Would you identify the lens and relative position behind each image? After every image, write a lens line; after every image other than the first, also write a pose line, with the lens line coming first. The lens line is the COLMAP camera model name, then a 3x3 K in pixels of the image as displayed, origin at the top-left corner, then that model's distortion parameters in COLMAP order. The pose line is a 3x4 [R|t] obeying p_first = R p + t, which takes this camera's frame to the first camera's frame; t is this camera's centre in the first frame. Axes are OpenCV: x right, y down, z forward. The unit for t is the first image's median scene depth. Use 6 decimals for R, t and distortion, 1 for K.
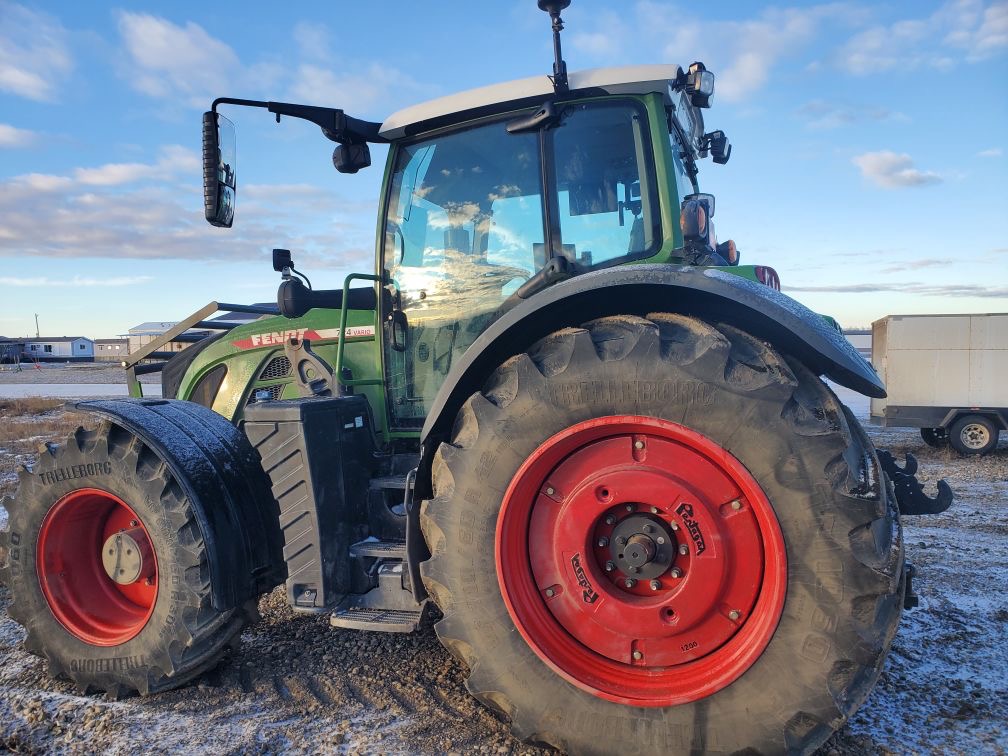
lens RADIAL K [[772.4, 0, 521.6], [0, 772.4, 371.1], [0, 0, 1]] dist [0.015134, 0.001525]
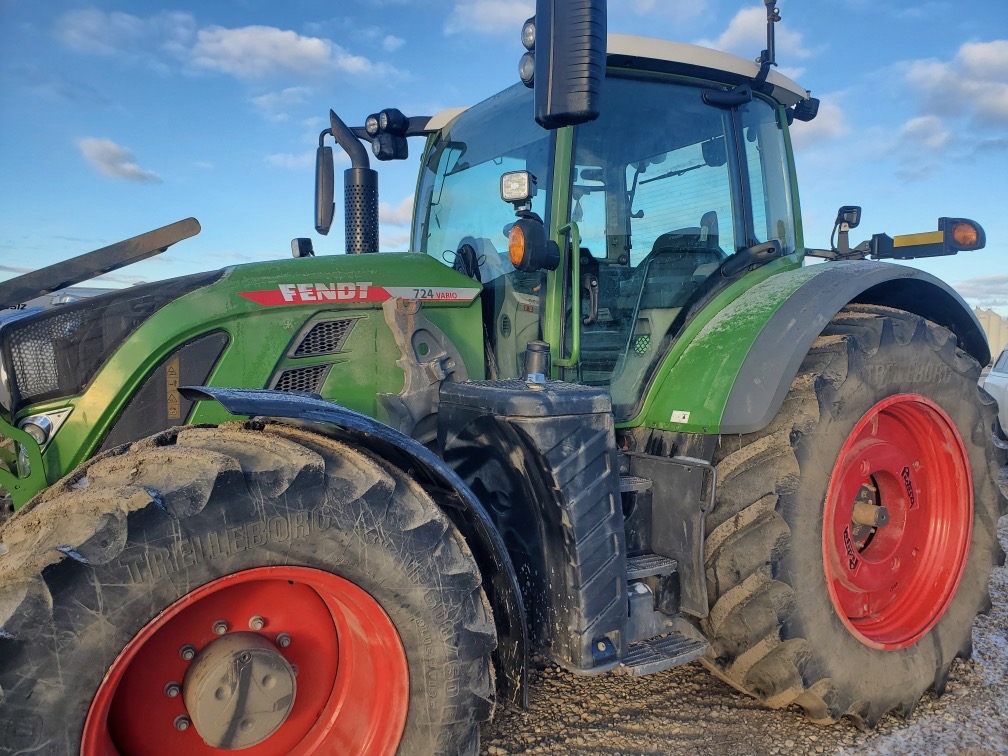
lens RADIAL K [[772.4, 0, 521.6], [0, 772.4, 371.1], [0, 0, 1]] dist [0.015134, 0.001525]
pose [[0.620293, 0.004432, 0.784358, -1.034926], [-0.012829, 0.999908, 0.004495, 0.024739], [-0.784266, -0.012850, 0.620292, 0.689989]]
